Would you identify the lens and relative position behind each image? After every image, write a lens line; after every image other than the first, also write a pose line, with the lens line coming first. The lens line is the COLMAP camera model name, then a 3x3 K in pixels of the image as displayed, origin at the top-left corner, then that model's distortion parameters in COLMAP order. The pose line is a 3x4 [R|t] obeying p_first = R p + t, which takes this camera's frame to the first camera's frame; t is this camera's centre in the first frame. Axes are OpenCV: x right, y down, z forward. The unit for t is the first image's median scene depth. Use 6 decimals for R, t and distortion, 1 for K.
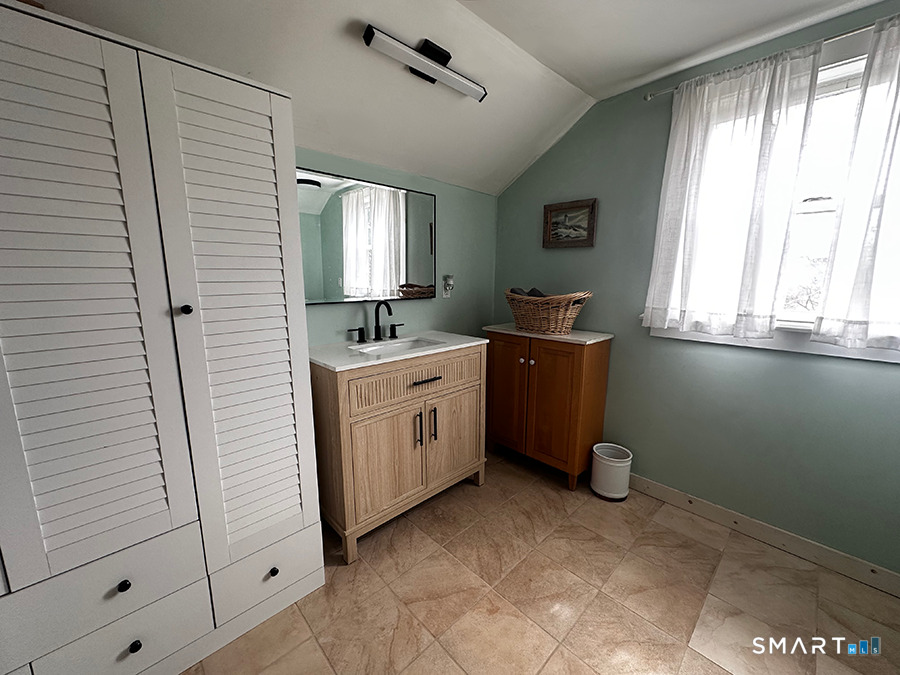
lens RADIAL K [[357.2, 0, 450.0], [0, 357.2, 337.5], [0, 0, 1]] dist [-0.001518, -0.000106]
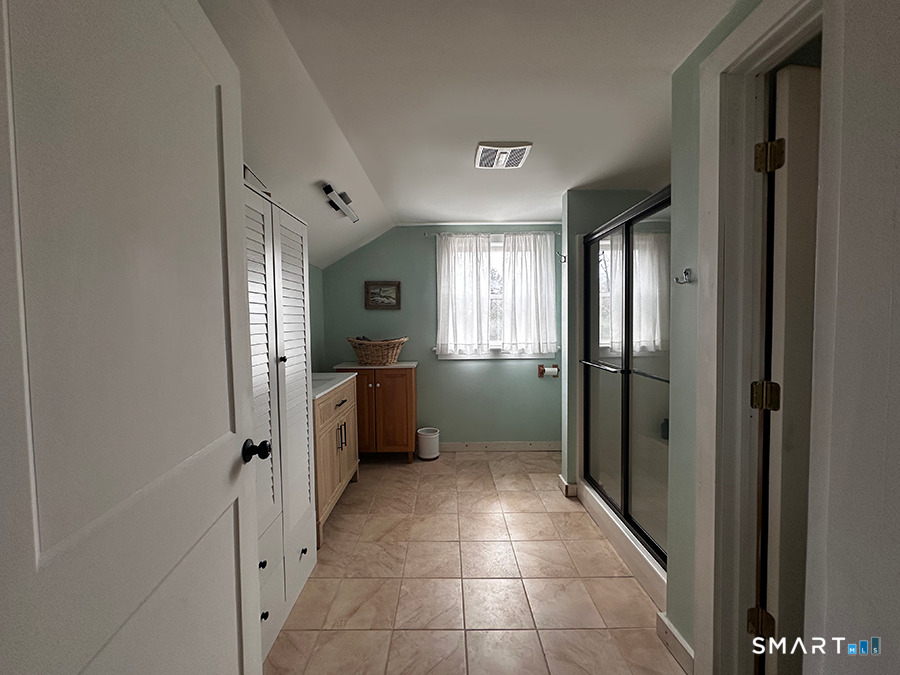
lens RADIAL K [[357.2, 0, 450.0], [0, 357.2, 337.5], [0, 0, 1]] dist [-0.001518, -0.000106]
pose [[0.685055, -0.044811, 0.727111, -0.740399], [0.135246, 0.988578, -0.066499, 0.013791], [-0.715827, 0.143894, 0.683291, -0.304394]]
